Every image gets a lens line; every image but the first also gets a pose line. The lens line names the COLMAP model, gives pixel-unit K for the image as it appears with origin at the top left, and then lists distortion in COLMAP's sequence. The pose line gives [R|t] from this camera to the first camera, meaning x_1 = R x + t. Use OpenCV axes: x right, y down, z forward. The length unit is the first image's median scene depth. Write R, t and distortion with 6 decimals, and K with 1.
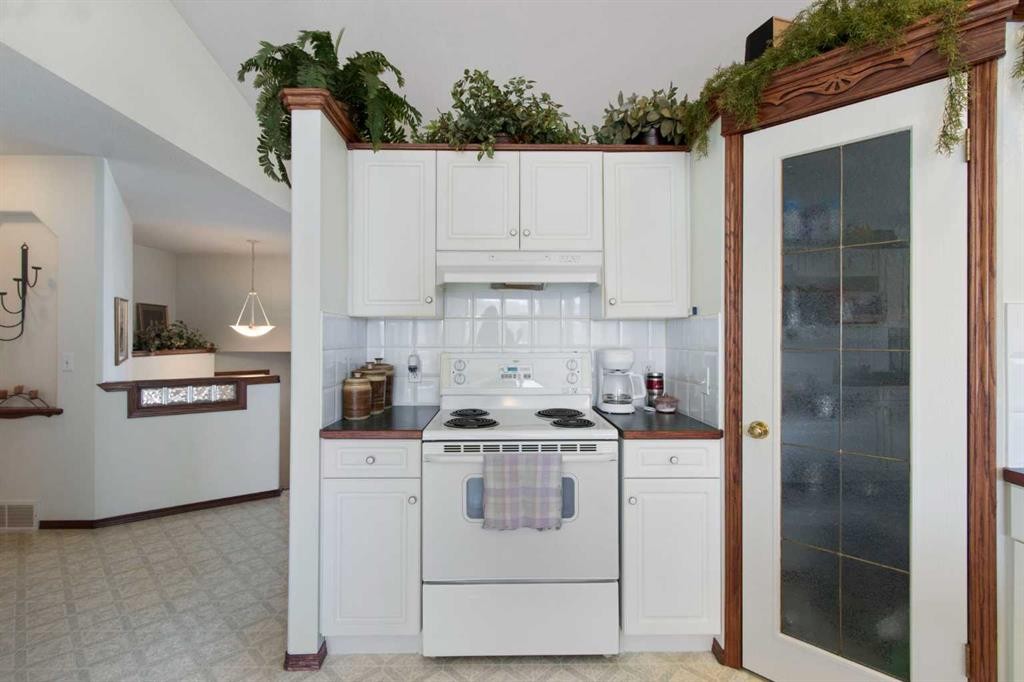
lens RADIAL K [[504.4, 0, 466.5], [0, 504.4, 336.6], [0, 0, 1]] dist [0.007199, -0.000230]
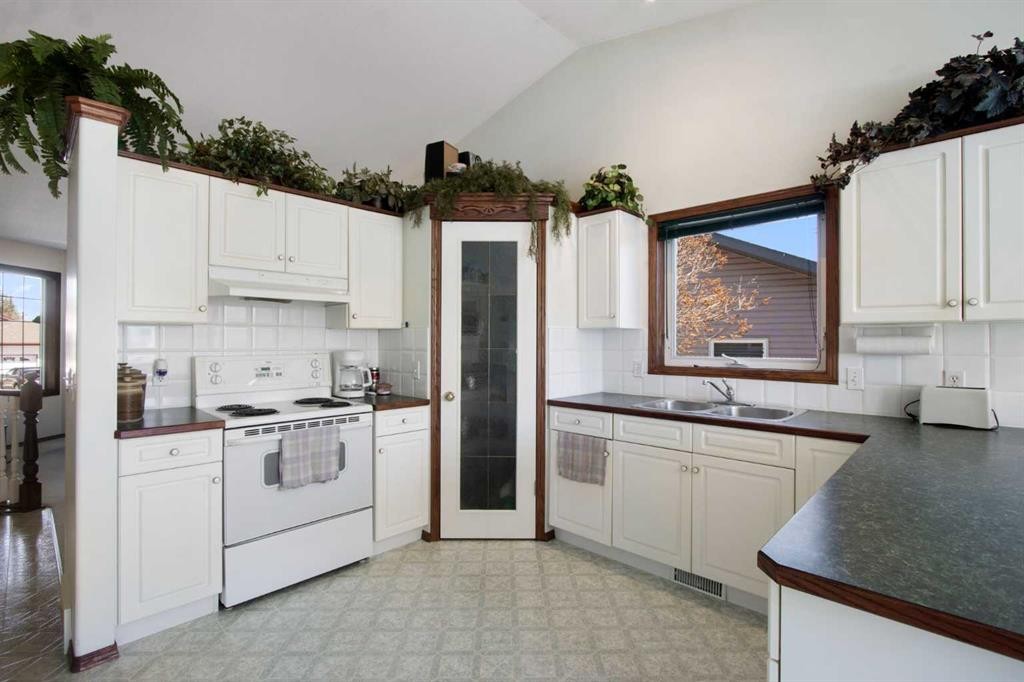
lens RADIAL K [[533.9, 0, 512.0], [0, 533.9, 341.0], [0, 0, 1]] dist [0.002002, 0.000107]
pose [[0.690267, 0.000709, 0.723554, -0.542703], [-0.003403, 0.999992, 0.002266, -0.007637], [-0.723547, -0.004026, 0.690264, -0.370272]]
